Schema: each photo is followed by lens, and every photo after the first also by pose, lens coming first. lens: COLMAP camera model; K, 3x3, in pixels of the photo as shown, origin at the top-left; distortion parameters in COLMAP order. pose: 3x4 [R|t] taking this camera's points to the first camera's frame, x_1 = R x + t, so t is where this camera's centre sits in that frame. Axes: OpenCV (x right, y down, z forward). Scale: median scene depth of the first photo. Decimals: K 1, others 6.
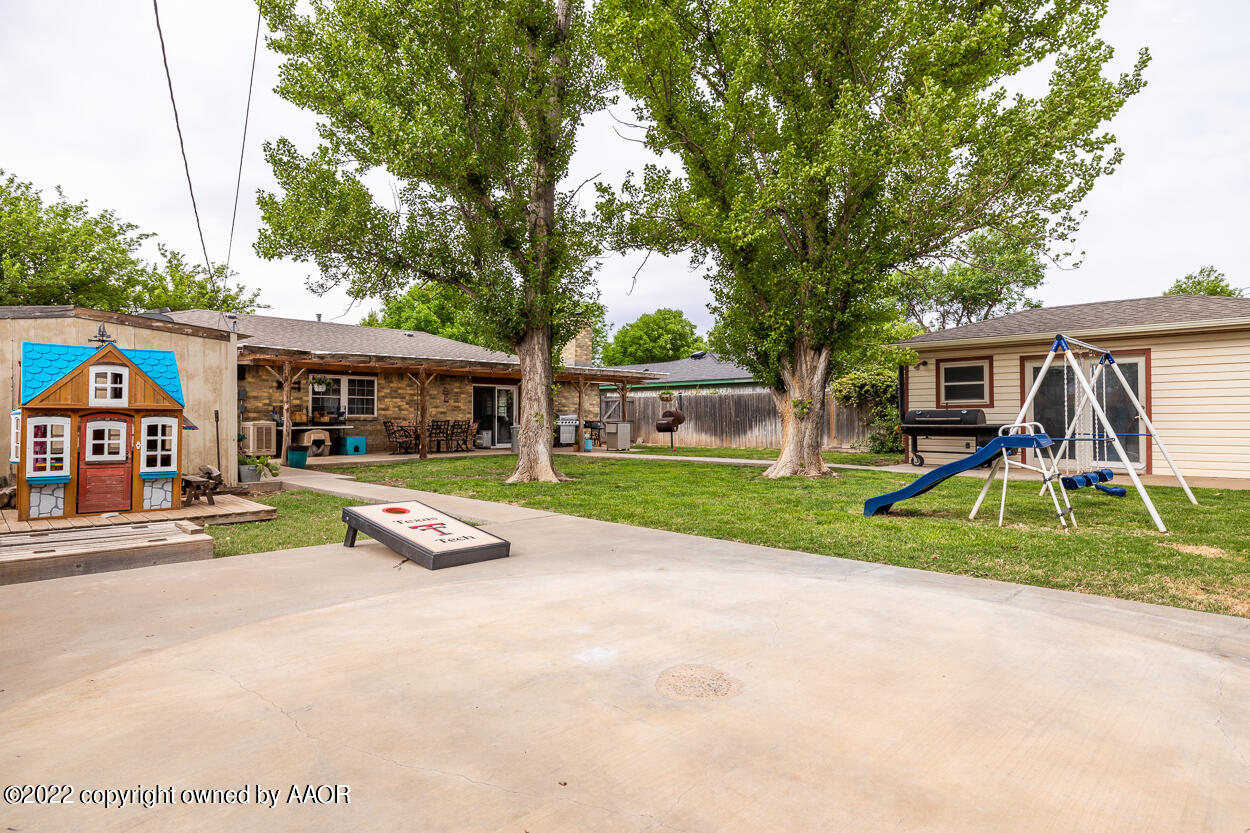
lens RADIAL K [[665.3, 0, 624.2], [0, 665.3, 410.2], [0, 0, 1]] dist [-0.014154, 0.001329]
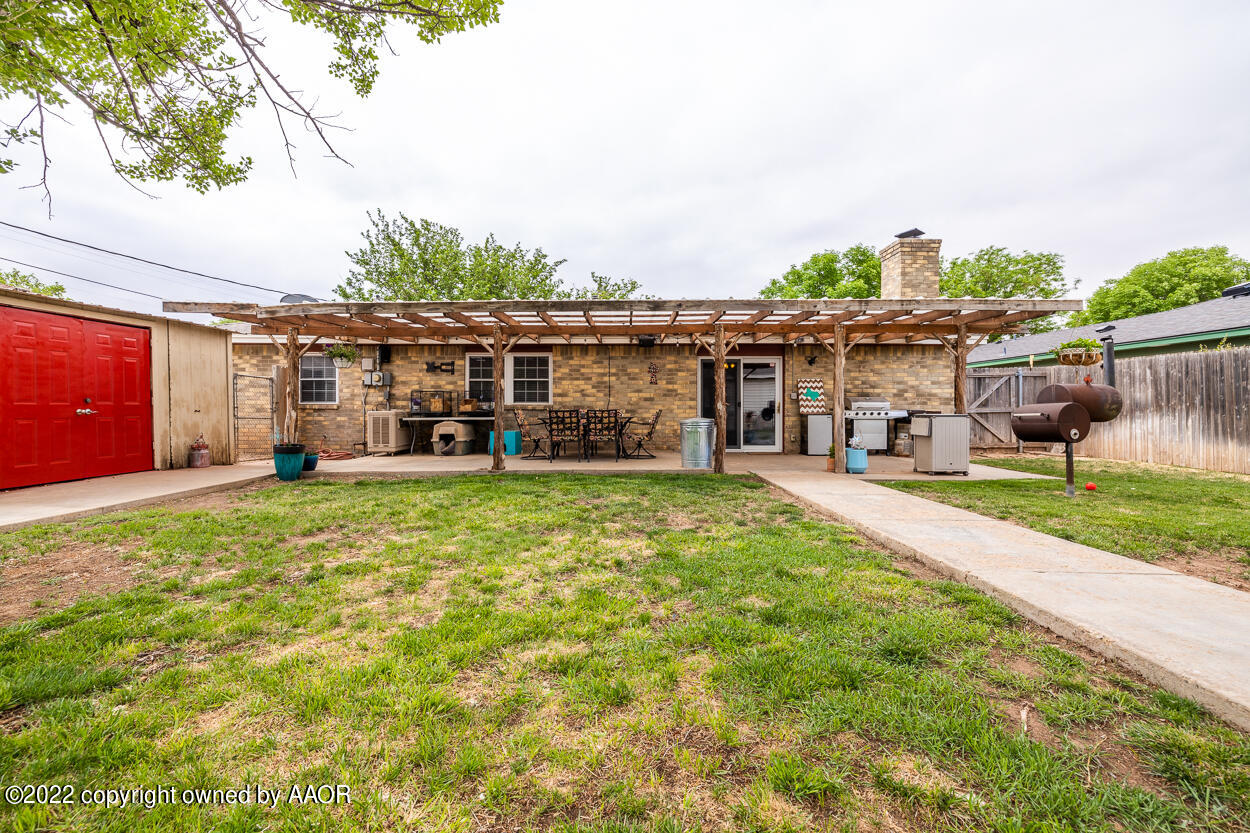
lens RADIAL K [[522.3, 0, 604.5], [0, 522.3, 403.7], [0, 0, 1]] dist [-0.000564, -0.000227]
pose [[0.692627, -0.006453, -0.721268, 0.112831], [0.008353, 0.999965, -0.000924, 0.010615], [0.721248, -0.005385, 0.692656, 0.678974]]
